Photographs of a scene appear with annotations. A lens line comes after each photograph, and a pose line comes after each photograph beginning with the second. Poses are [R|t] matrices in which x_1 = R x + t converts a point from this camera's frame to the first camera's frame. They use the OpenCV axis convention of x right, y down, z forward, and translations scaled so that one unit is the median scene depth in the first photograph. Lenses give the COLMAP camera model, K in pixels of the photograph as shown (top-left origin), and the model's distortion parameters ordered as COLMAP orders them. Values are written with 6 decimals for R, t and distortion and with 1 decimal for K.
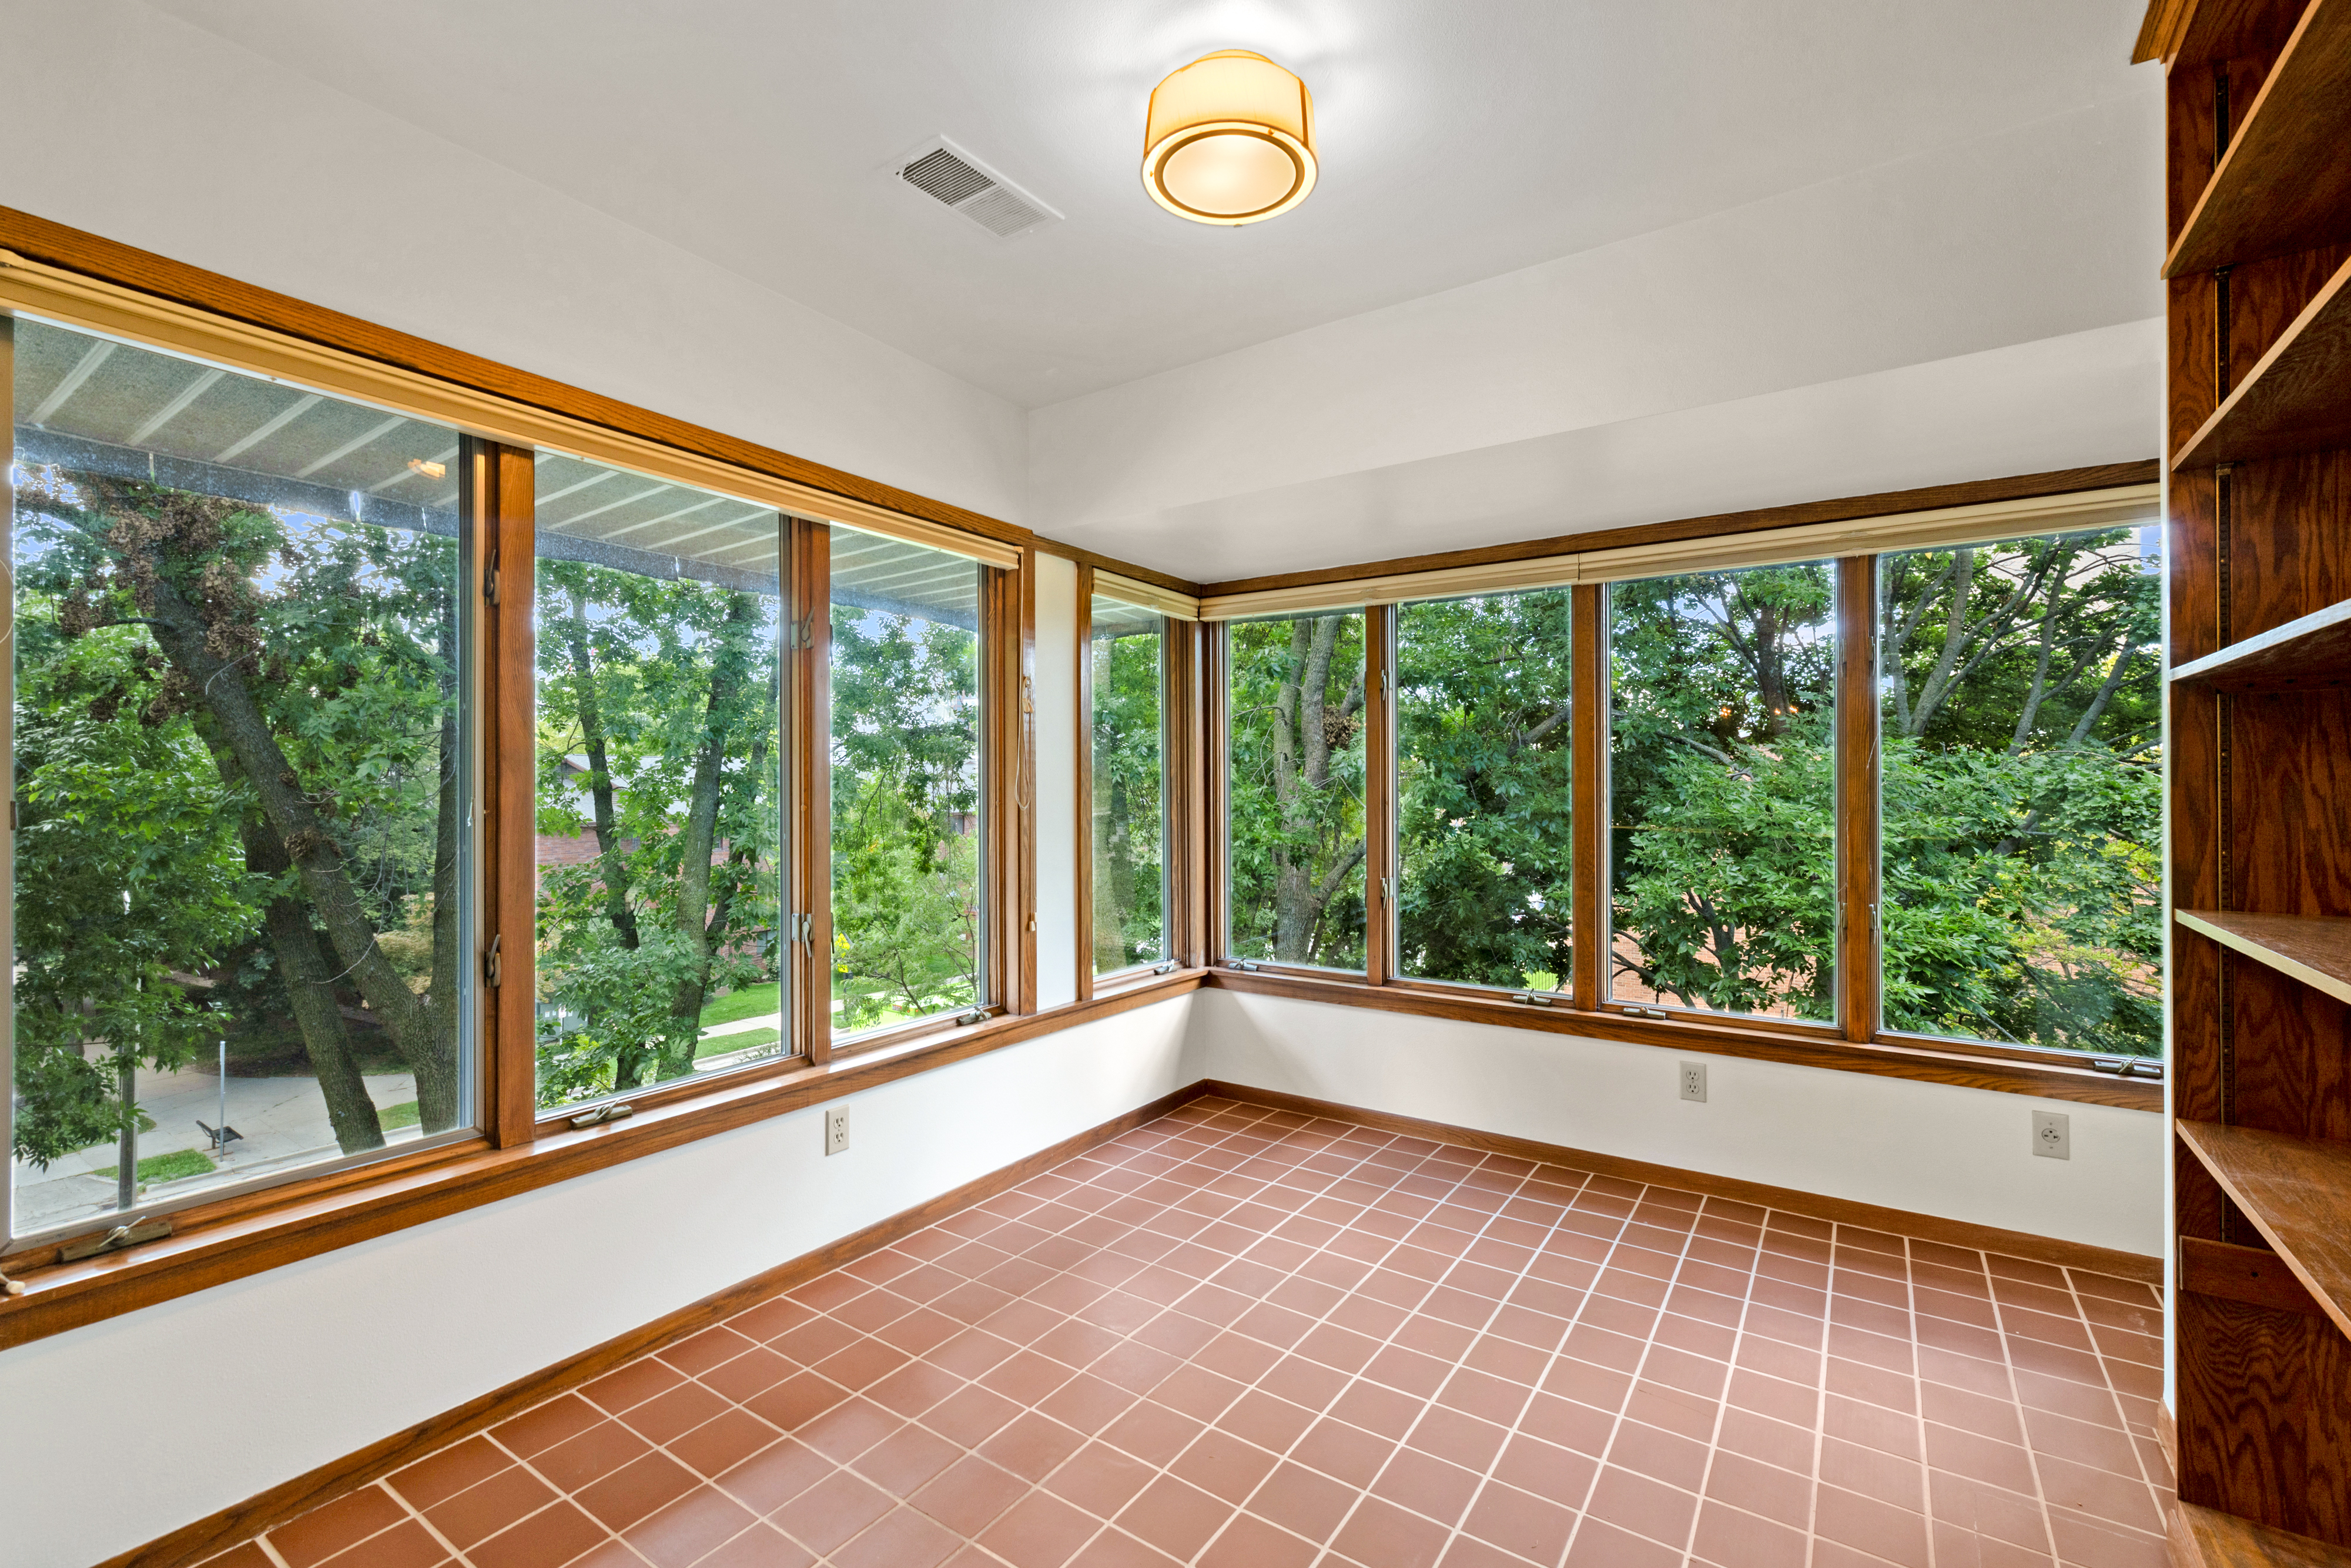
lens RADIAL K [[1033.8, 0, 1168.8], [0, 1033.8, 785.6], [0, 0, 1]] dist [0.000089, 0.000023]
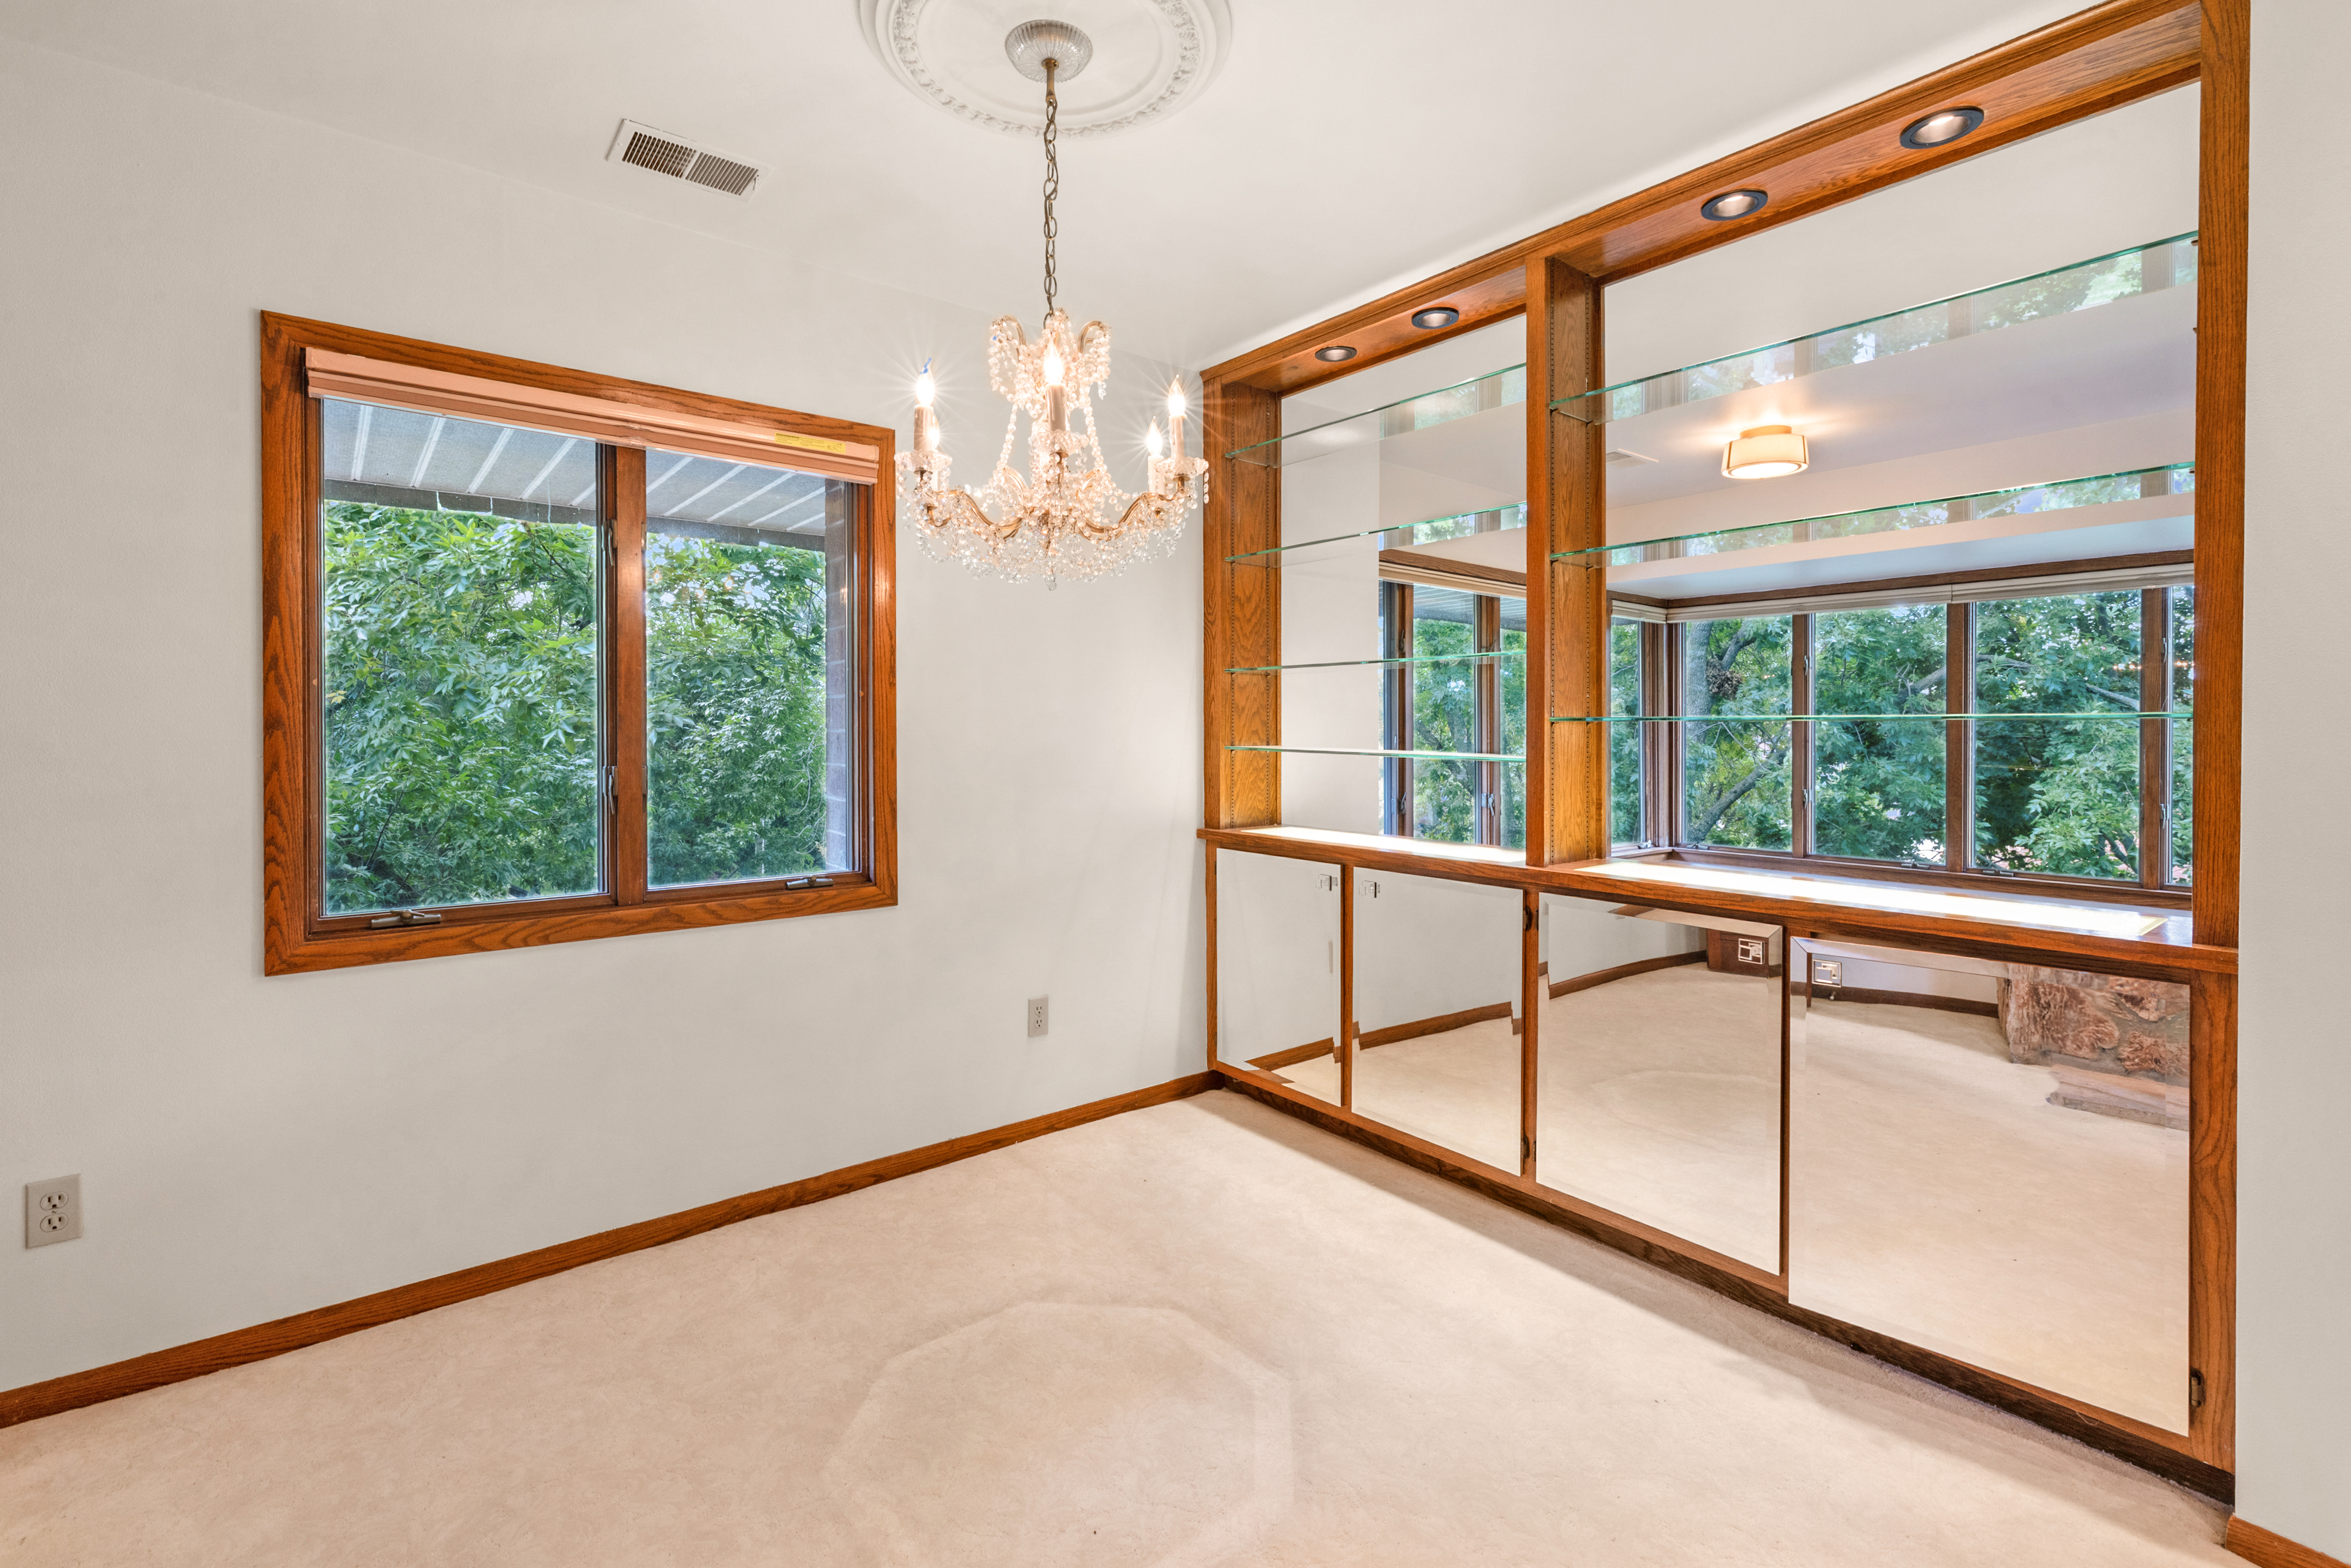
lens RADIAL K [[1033.8, 0, 1154.8], [0, 1033.8, 735.4], [0, 0, 1]] dist [0.000089, 0.000023]
pose [[0.954020, 0.003498, -0.299724, -0.238766], [-0.002033, 0.999984, 0.005197, 0.001728], [0.299737, -0.004349, 0.954012, -0.713875]]
